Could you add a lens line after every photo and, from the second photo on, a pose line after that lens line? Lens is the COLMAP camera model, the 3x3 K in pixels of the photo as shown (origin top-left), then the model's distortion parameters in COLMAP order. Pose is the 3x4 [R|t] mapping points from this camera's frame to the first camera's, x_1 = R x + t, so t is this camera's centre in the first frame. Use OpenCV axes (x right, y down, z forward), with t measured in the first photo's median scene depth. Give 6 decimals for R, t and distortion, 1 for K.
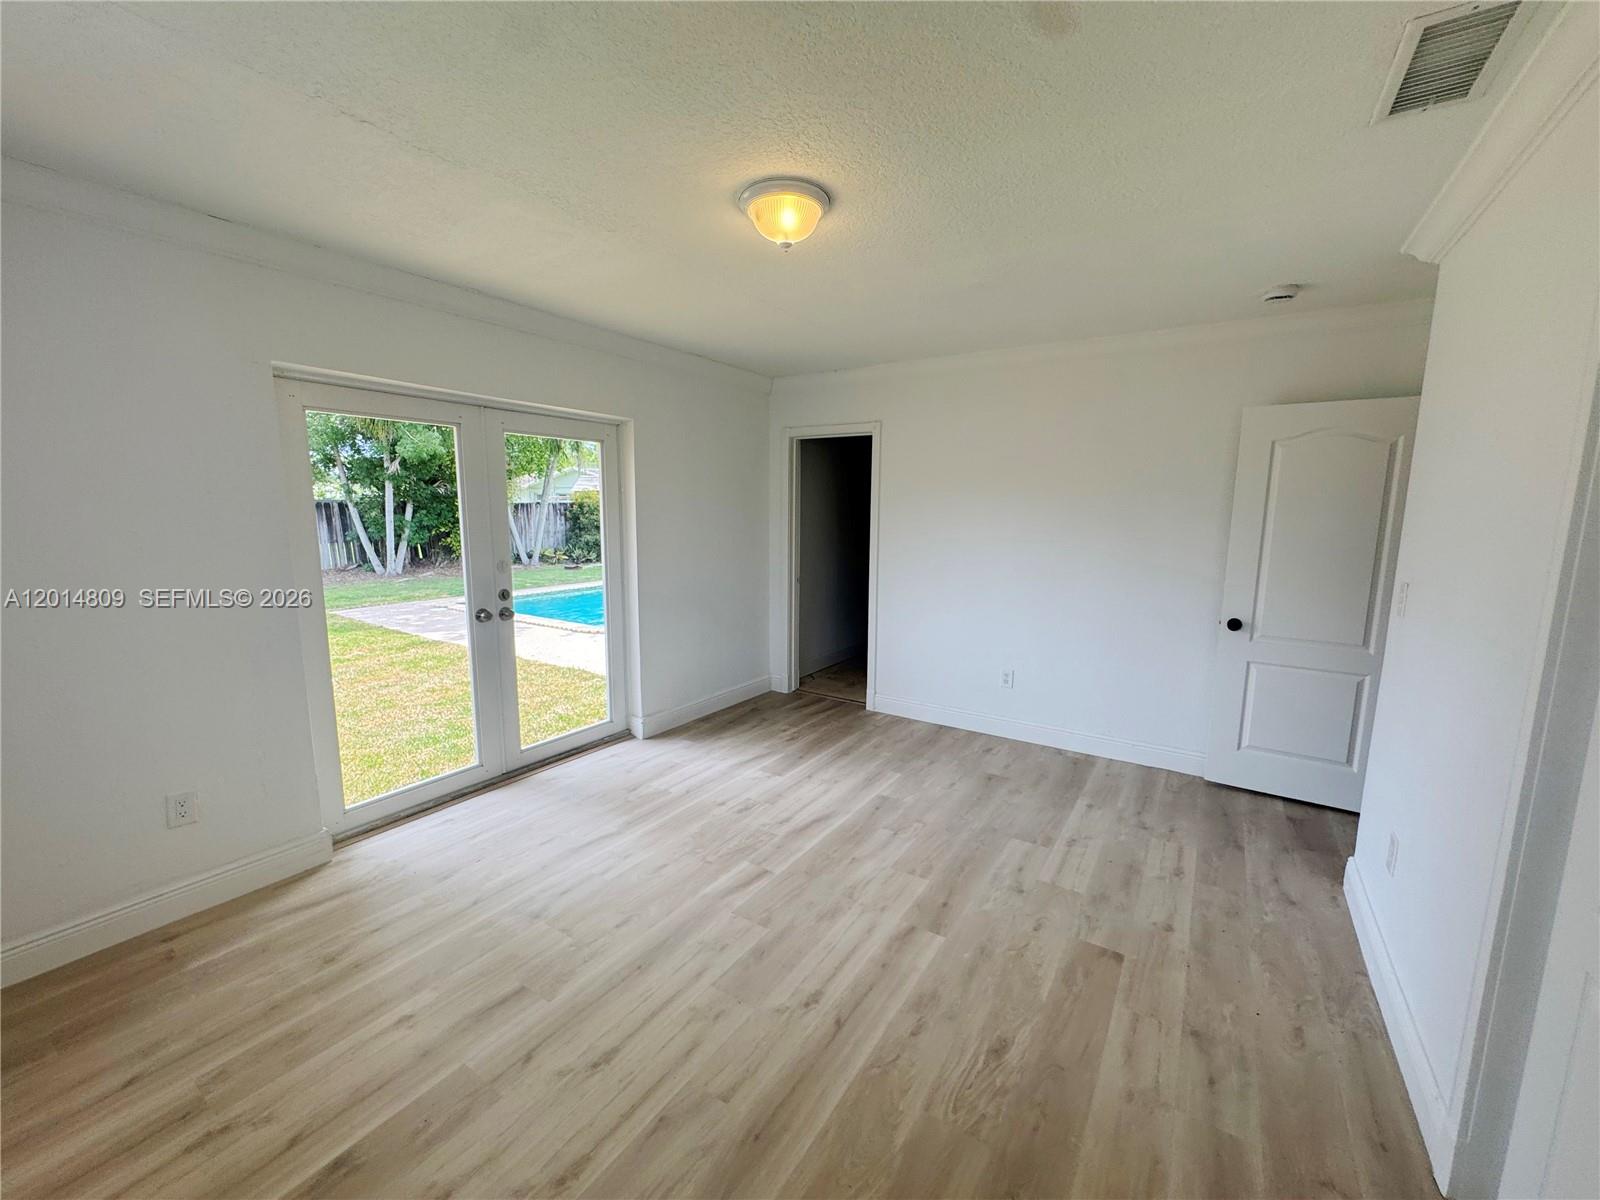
lens RADIAL K [[641.9, 0, 801.0], [0, 641.9, 598.2], [0, 0, 1]] dist [-0.005239, 0.000673]
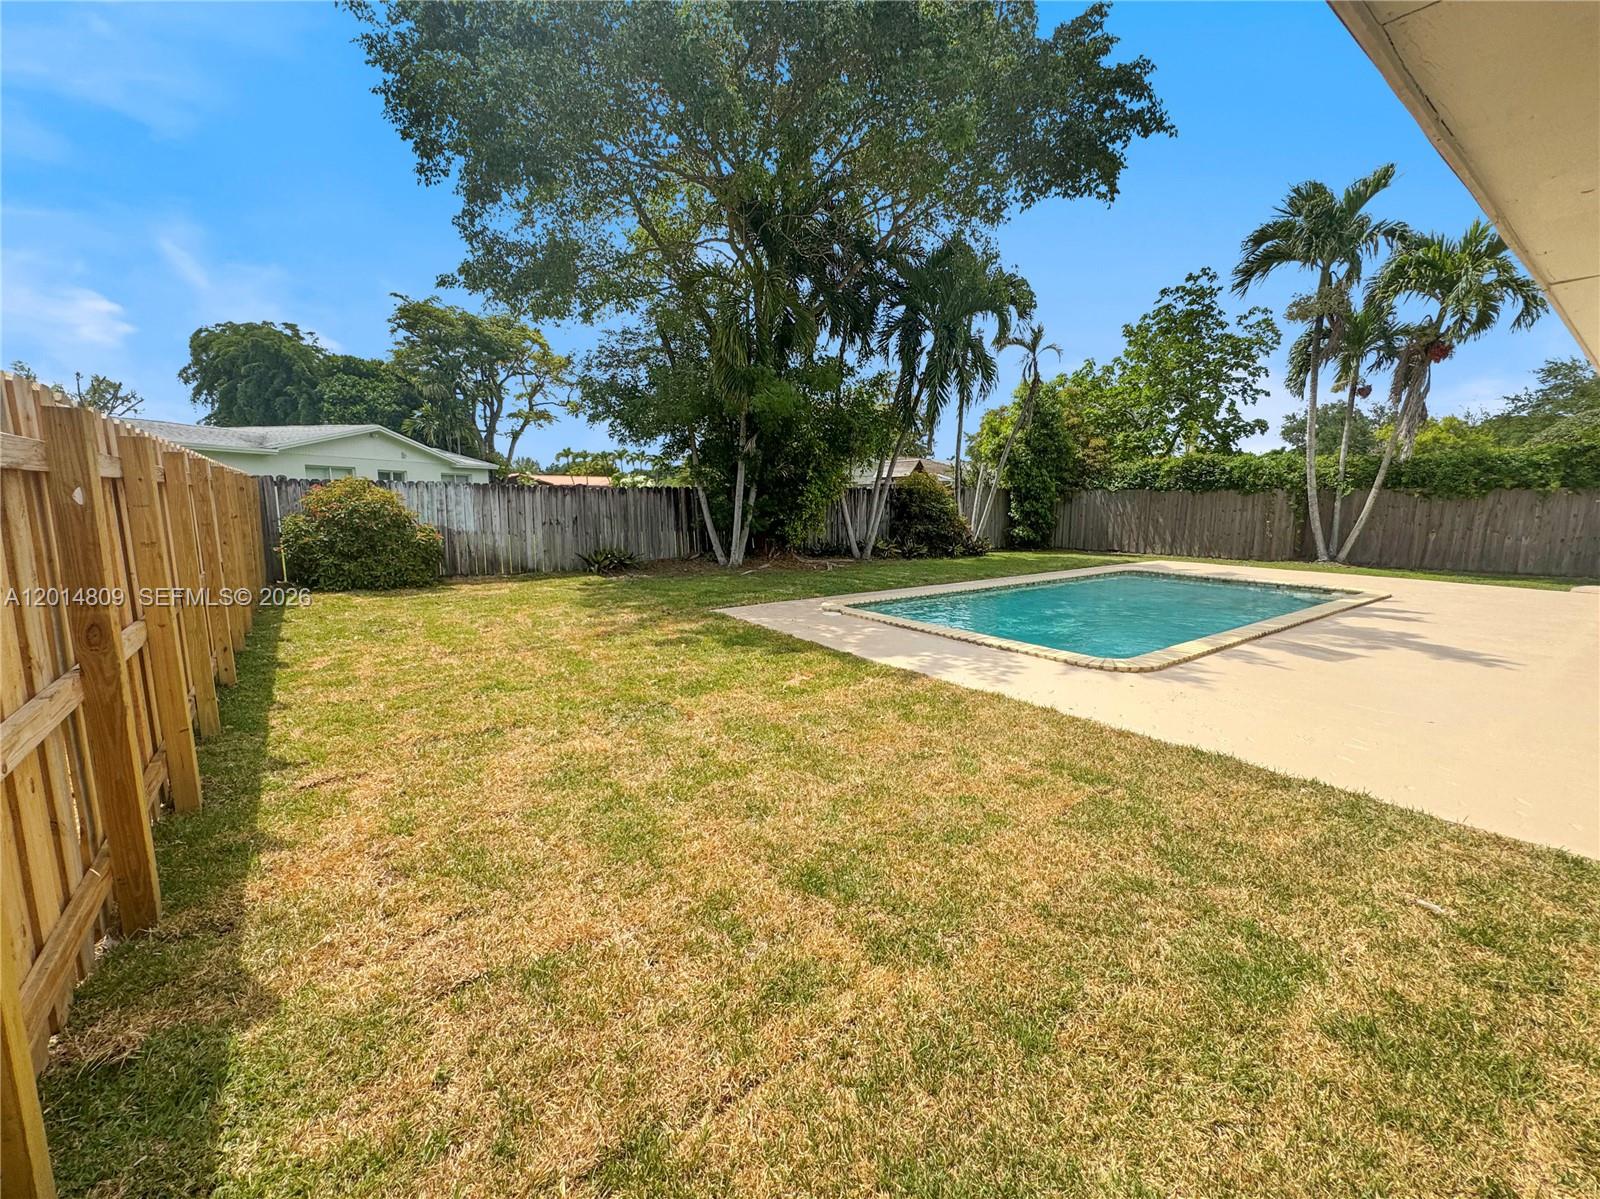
lens RADIAL K [[641.9, 0, 798.5], [0, 641.9, 592.7], [0, 0, 1]] dist [-0.005239, 0.000673]
pose [[0.945790, 0.046445, -0.321441, -0.254206], [-0.045871, 0.998903, 0.009365, -0.011122], [0.321523, 0.005887, 0.946883, 0.163221]]
